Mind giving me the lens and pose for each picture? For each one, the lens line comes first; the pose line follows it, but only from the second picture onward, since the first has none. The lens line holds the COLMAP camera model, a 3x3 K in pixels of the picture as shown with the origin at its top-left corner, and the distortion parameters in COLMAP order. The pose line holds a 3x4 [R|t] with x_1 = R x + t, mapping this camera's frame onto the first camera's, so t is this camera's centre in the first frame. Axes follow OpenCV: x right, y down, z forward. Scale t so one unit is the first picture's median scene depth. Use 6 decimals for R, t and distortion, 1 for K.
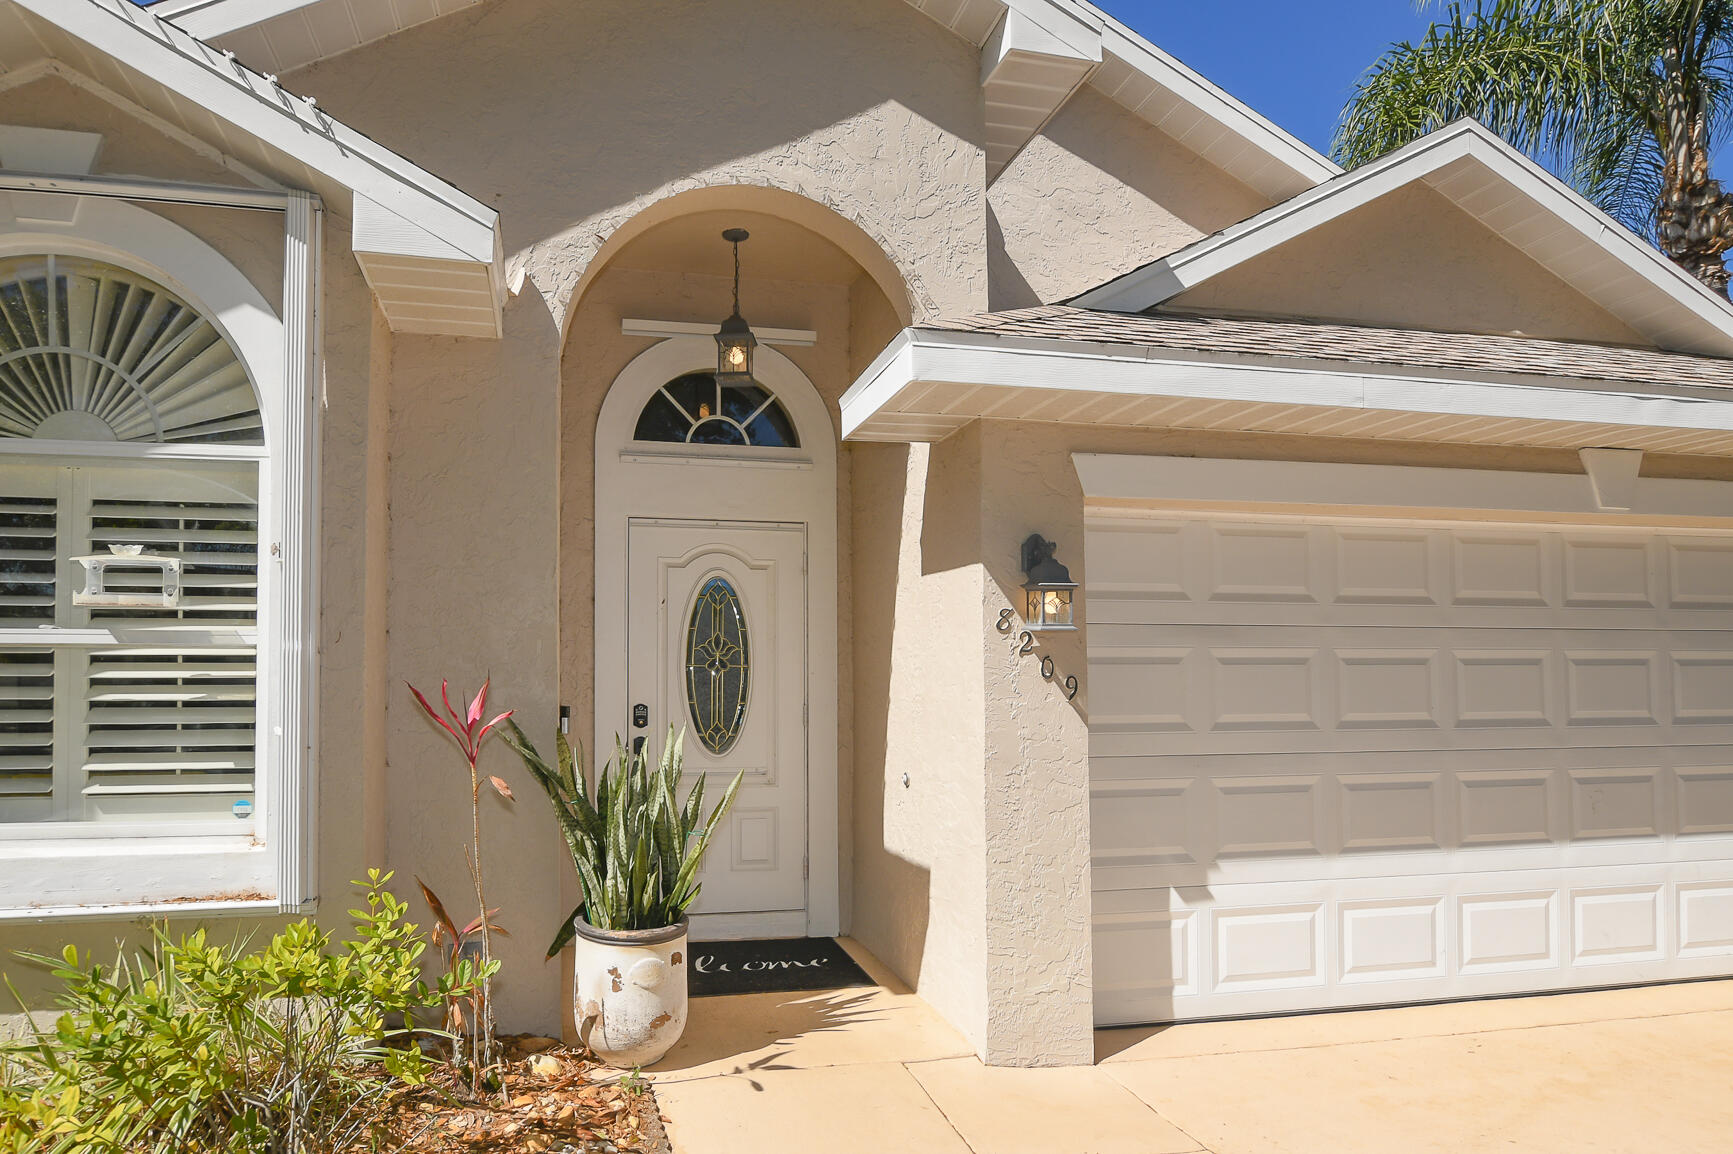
lens RADIAL K [[1103.3, 0, 866.5], [0, 1103.3, 577.0], [0, 0, 1]] dist [-0.003960, 0.000434]
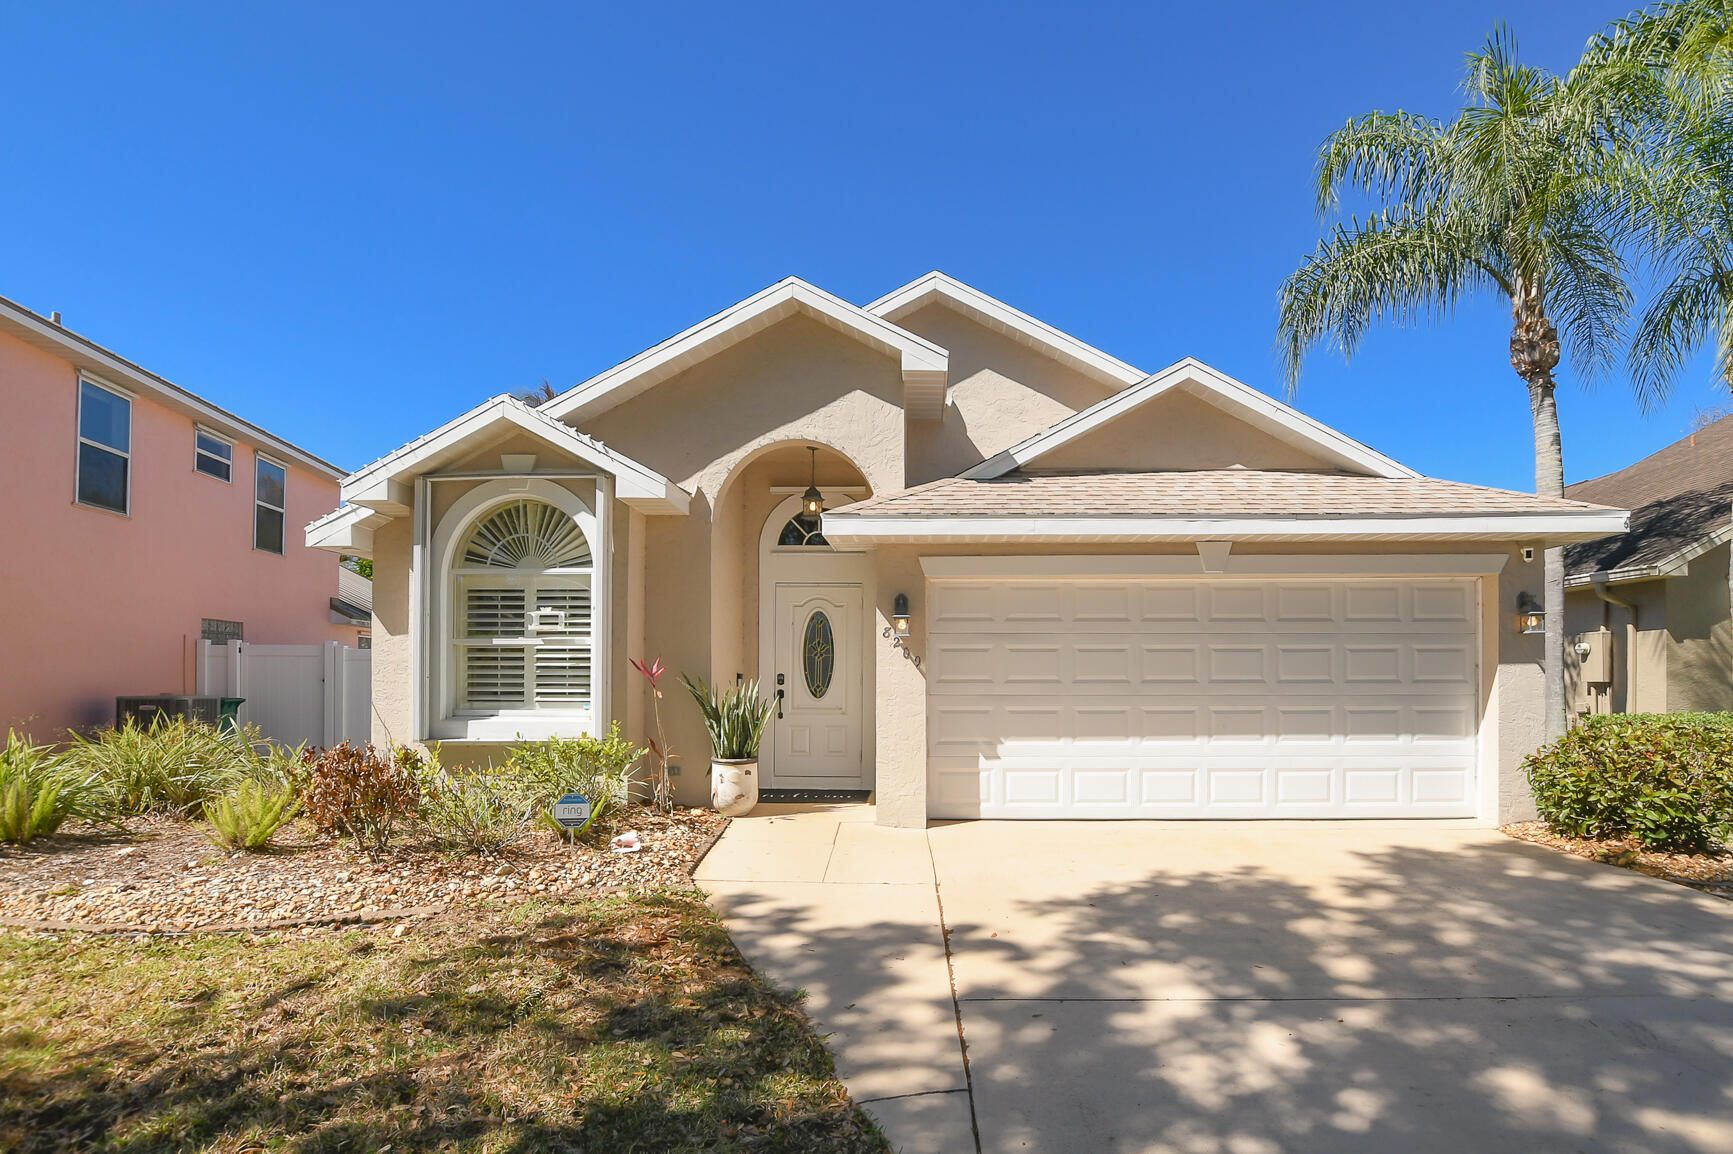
lens RADIAL K [[744.4, 0, 867.0], [0, 744.4, 599.9], [0, 0, 1]] dist [0.000819, 0.000007]
pose [[0.970713, -0.020213, -0.239390, 0.483970], [0.019567, 0.999796, -0.005075, -0.021115], [0.239443, 0.000242, 0.970910, -0.531882]]
